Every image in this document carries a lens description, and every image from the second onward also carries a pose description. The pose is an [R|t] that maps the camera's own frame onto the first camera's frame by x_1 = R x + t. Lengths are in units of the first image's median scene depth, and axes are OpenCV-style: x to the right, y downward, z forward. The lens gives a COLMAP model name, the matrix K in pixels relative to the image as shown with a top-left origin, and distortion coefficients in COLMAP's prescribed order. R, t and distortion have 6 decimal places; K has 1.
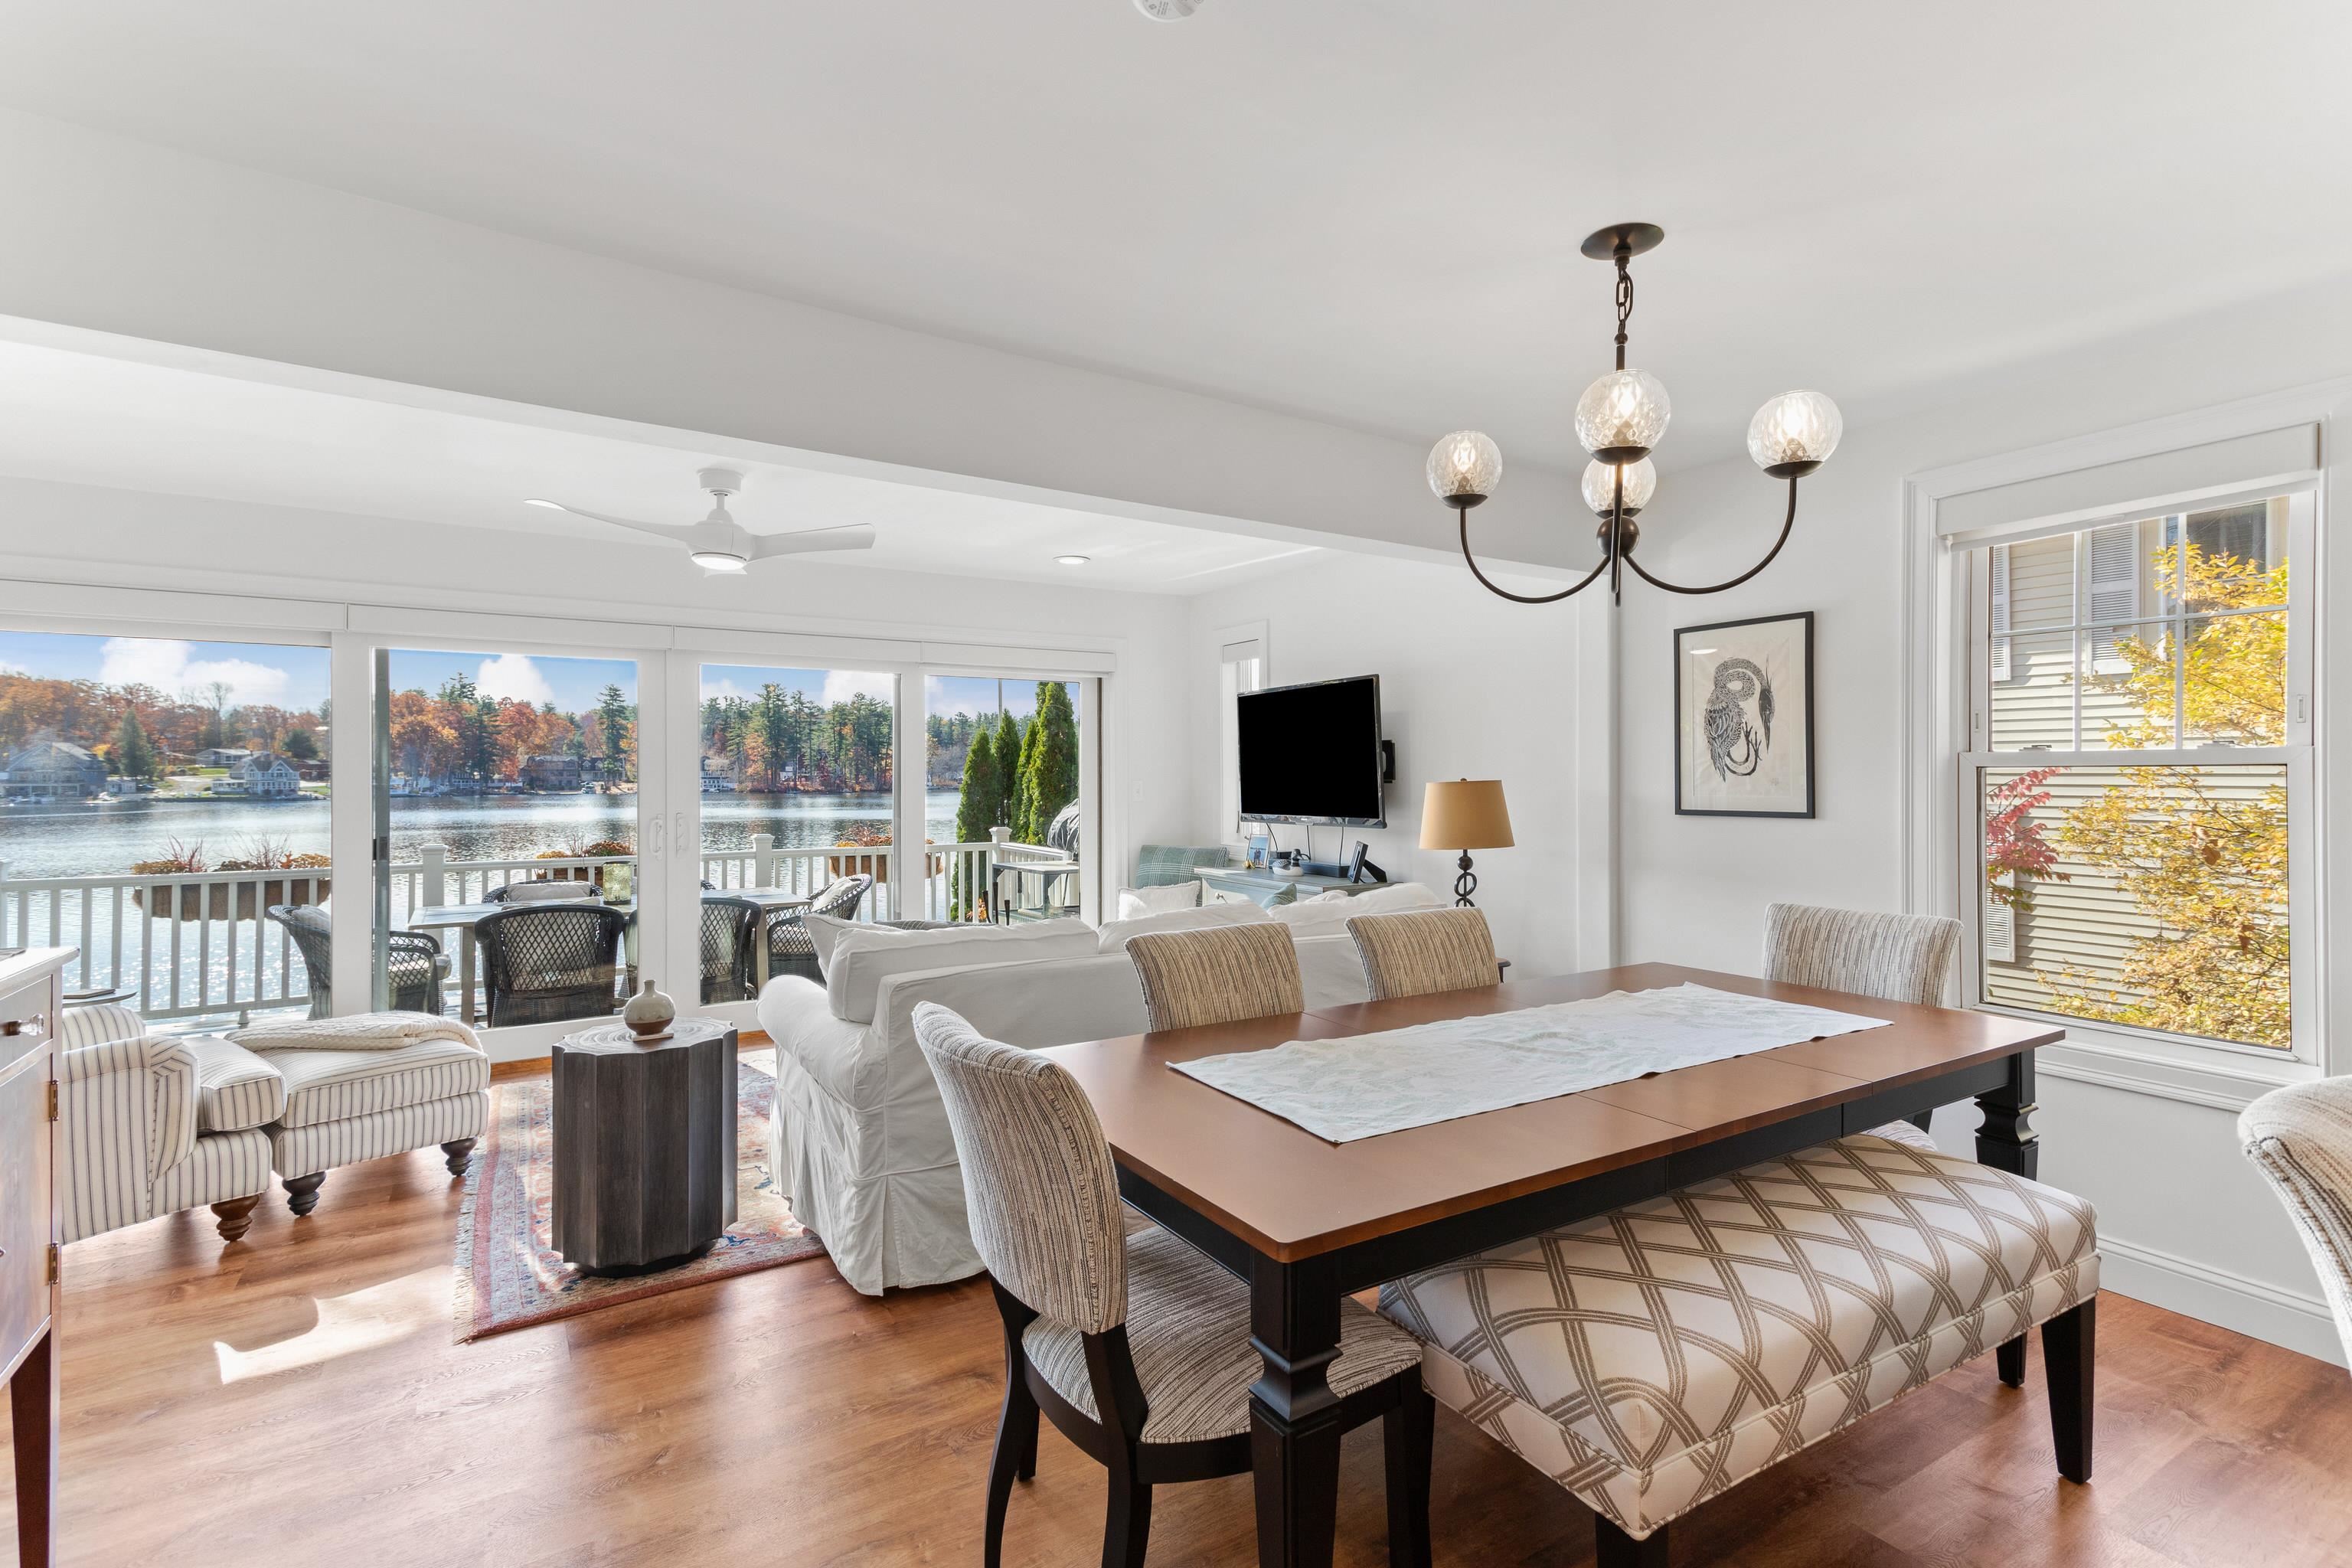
lens RADIAL K [[1106.4, 0, 1173.5], [0, 1106.4, 773.4], [0, 0, 1]] dist [0.023450, 0.003618]
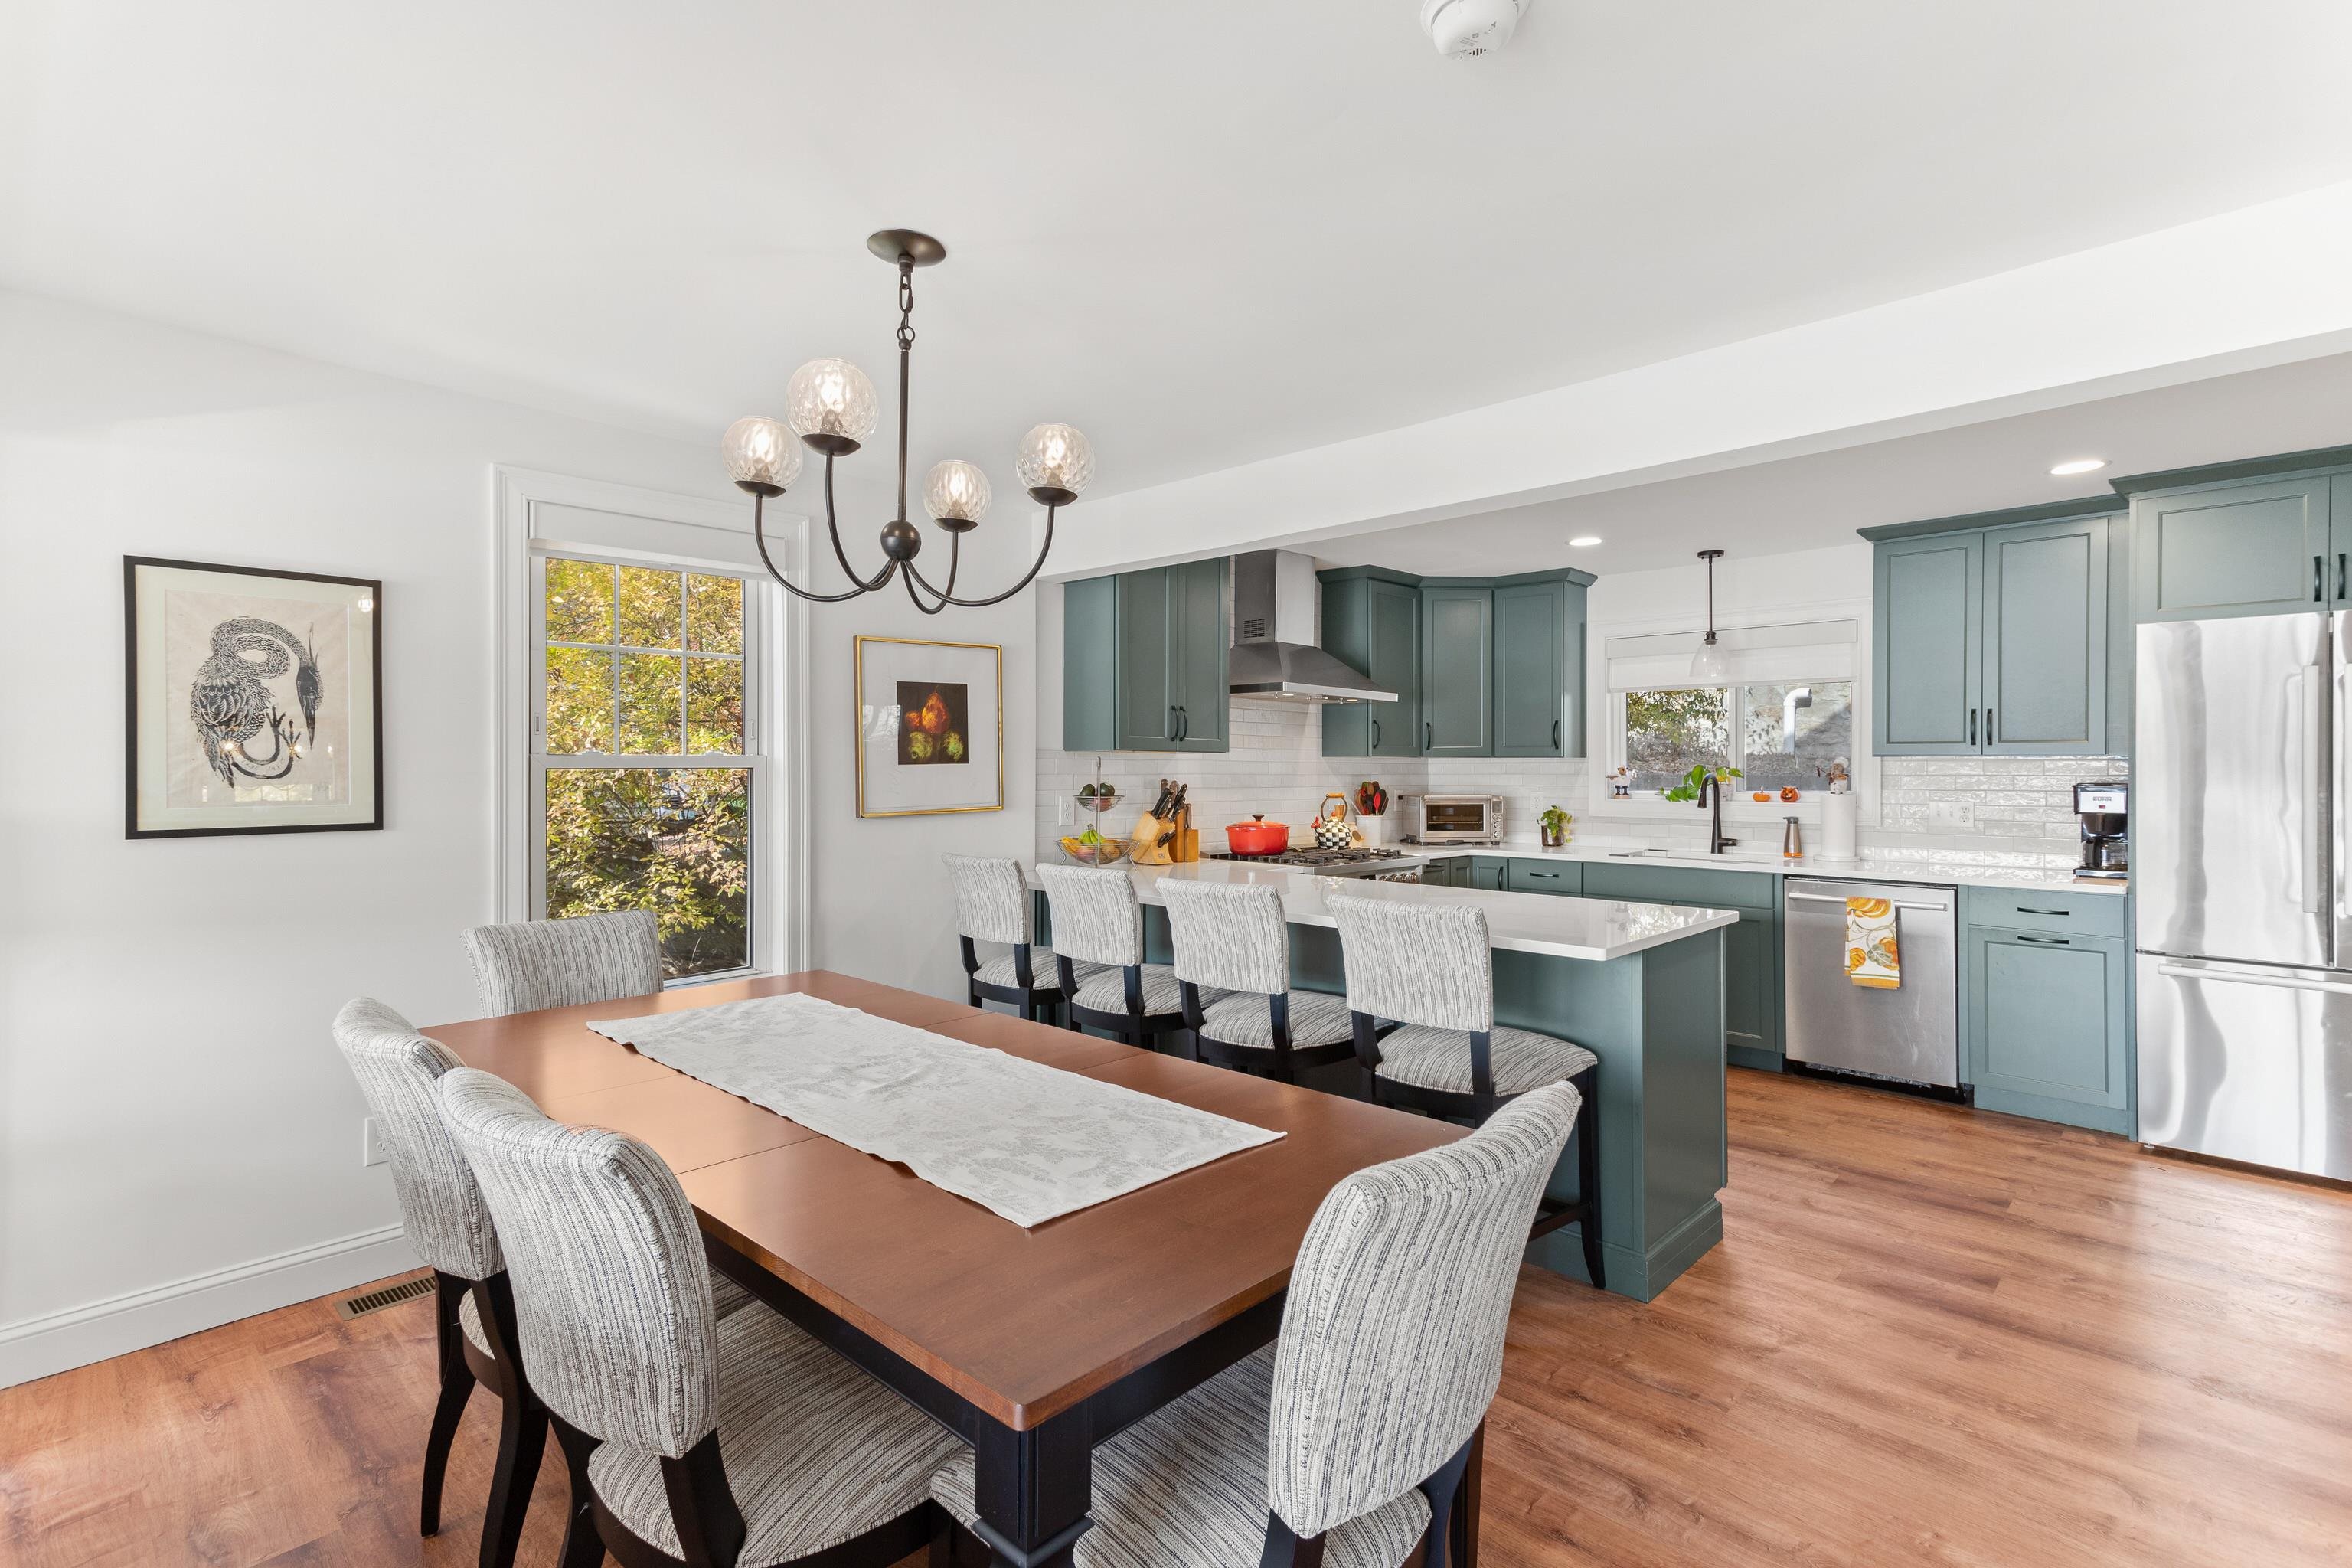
lens RADIAL K [[1106.4, 0, 1179.5], [0, 1106.4, 765.9], [0, 0, 1]] dist [0.023450, 0.003618]
pose [[-0.257099, 0.002734, 0.966381, -0.212716], [-0.002600, 0.999990, -0.003521, -0.003161], [-0.966382, -0.003418, -0.257090, 0.344303]]
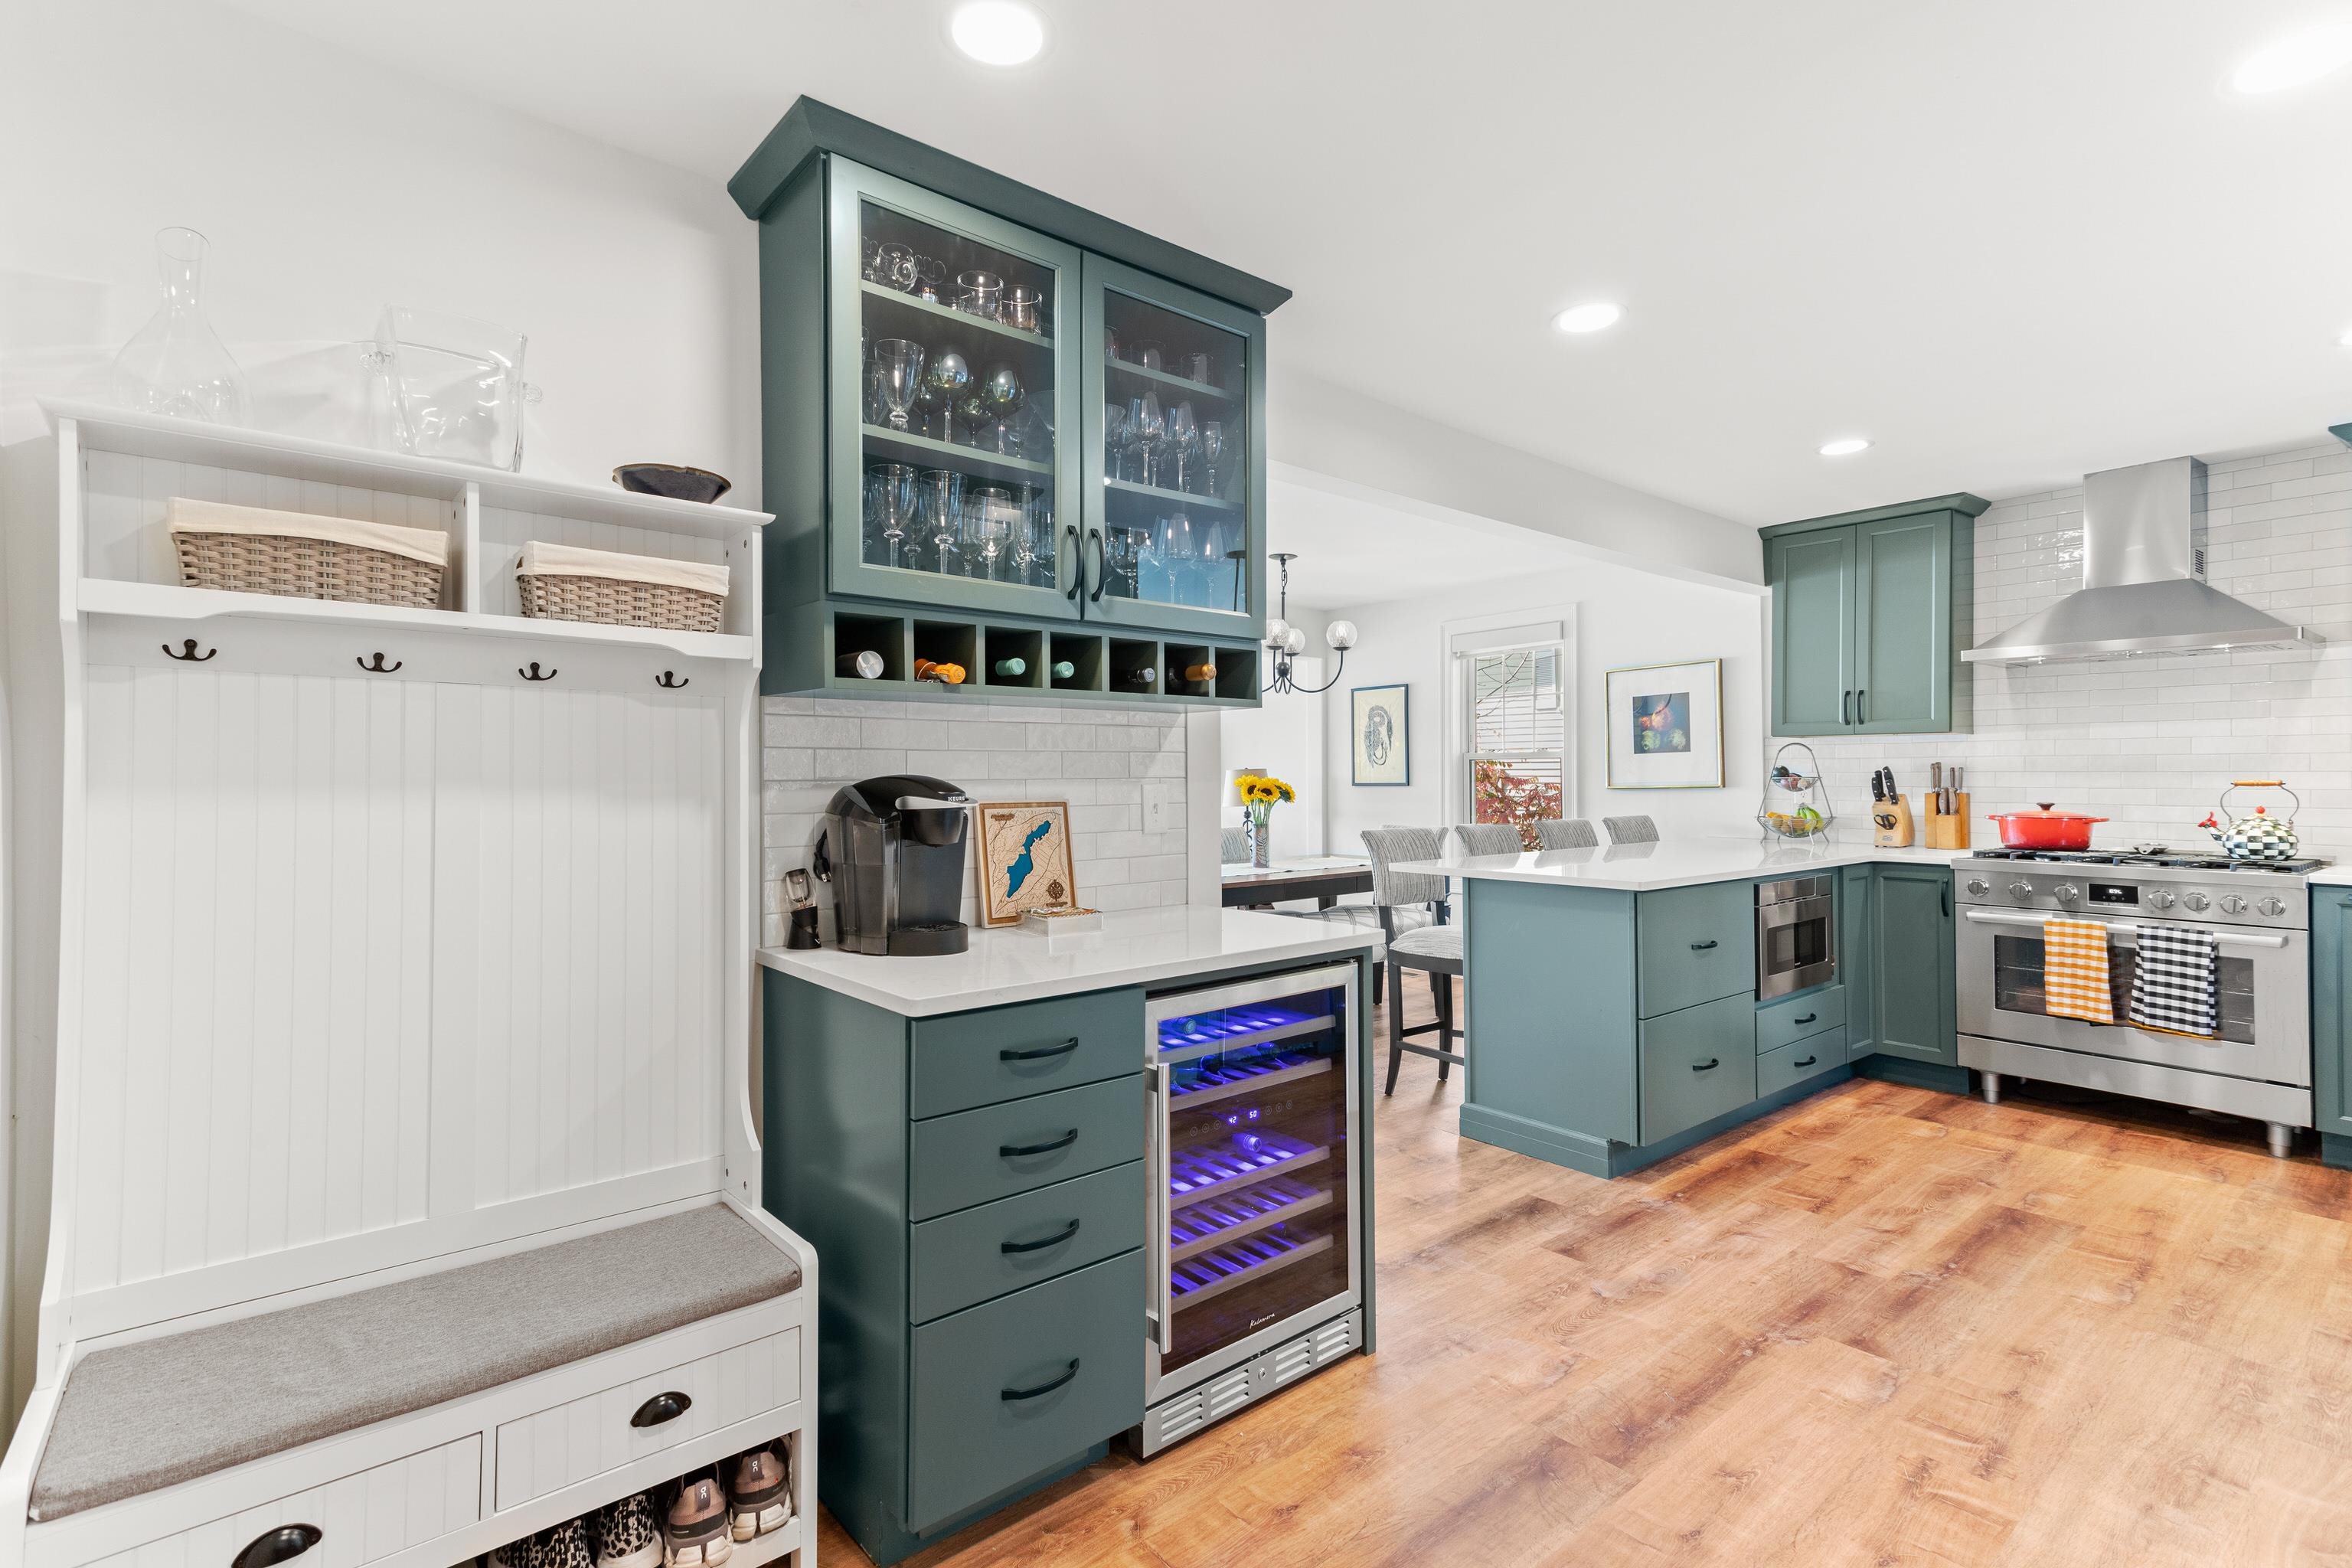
lens RADIAL K [[1106.4, 0, 1176.7], [0, 1106.4, 774.5], [0, 0, 1]] dist [0.023450, 0.003618]
pose [[0.989482, -0.001467, 0.144649, -0.074753], [0.001707, 0.999997, -0.001535, 0.012052], [-0.144646, 0.001766, 0.989482, -0.509407]]
